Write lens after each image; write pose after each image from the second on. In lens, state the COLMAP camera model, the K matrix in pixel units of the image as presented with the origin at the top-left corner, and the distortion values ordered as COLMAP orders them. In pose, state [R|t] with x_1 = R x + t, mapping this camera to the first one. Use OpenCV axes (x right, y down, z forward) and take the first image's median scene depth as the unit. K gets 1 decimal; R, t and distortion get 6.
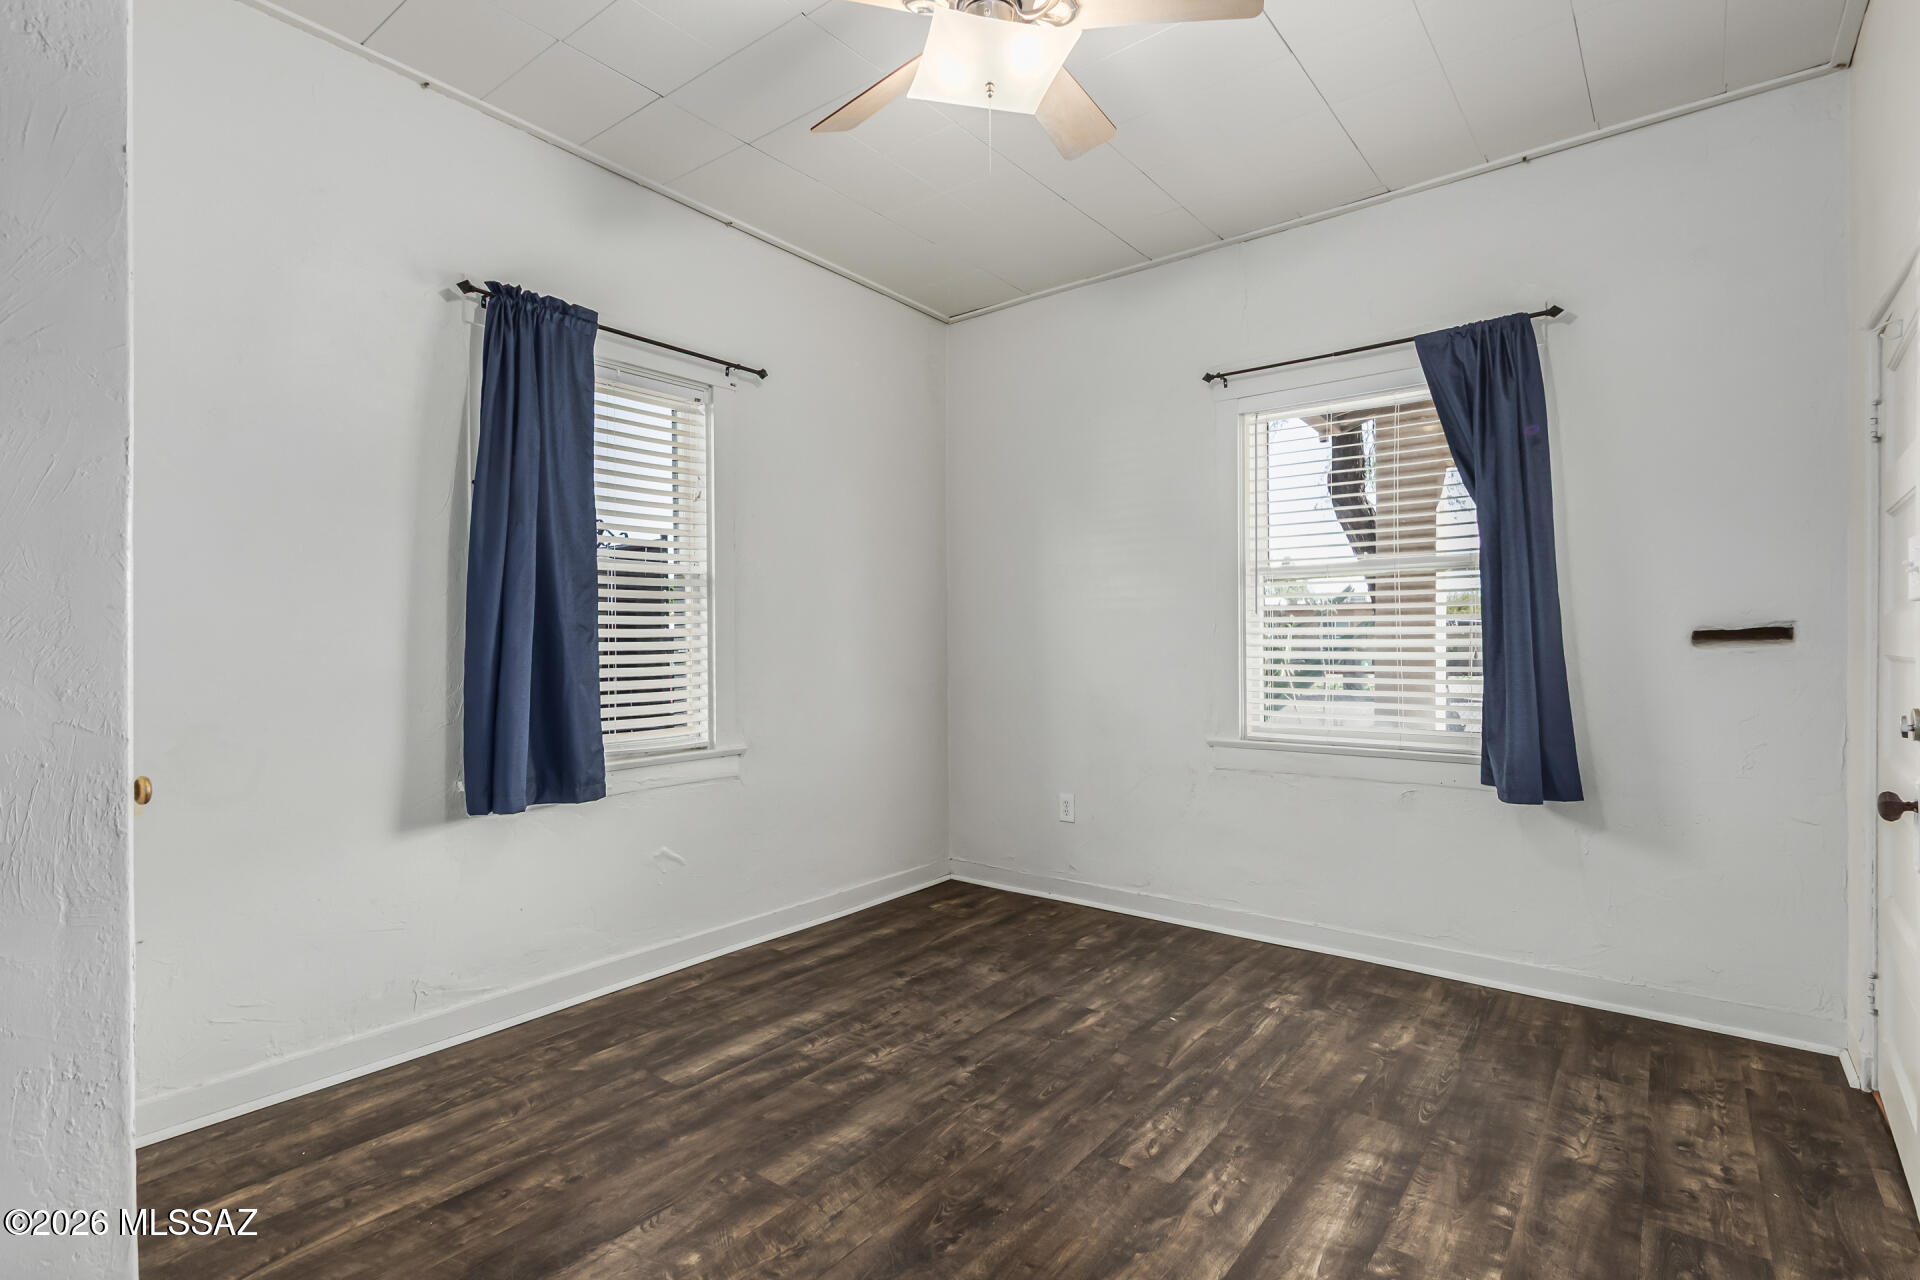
lens RADIAL K [[934.6, 0, 975.4], [0, 934.6, 647.2], [0, 0, 1]] dist [0.010954, -0.003259]
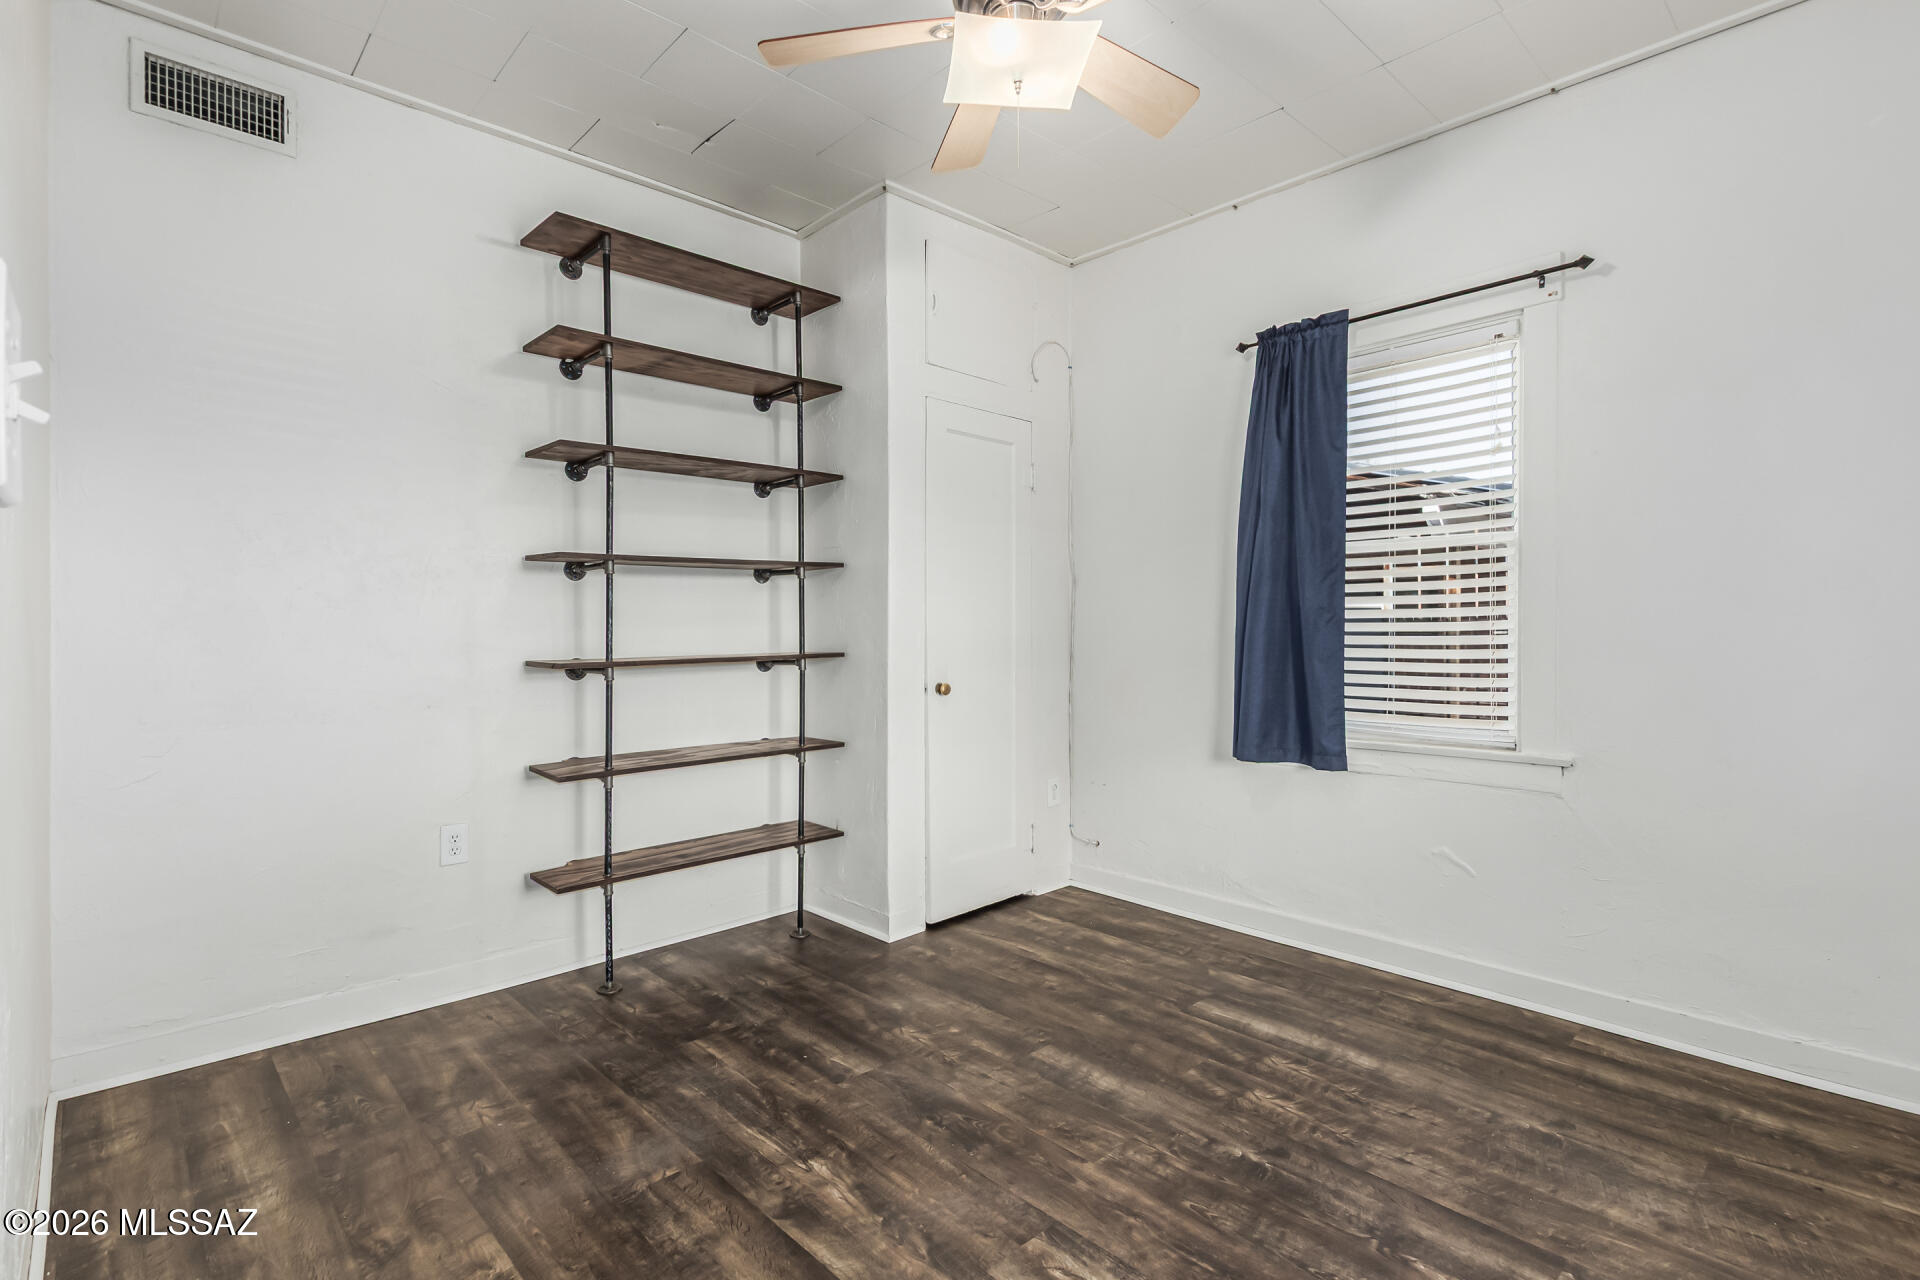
lens RADIAL K [[934.6, 0, 972.6], [0, 934.6, 623.2], [0, 0, 1]] dist [0.010954, -0.003259]
pose [[-0.182428, 0.001528, -0.983218, 0.787478], [0.000289, 0.999999, 0.001500, -0.007496], [0.983219, -0.000011, -0.182428, 0.866515]]
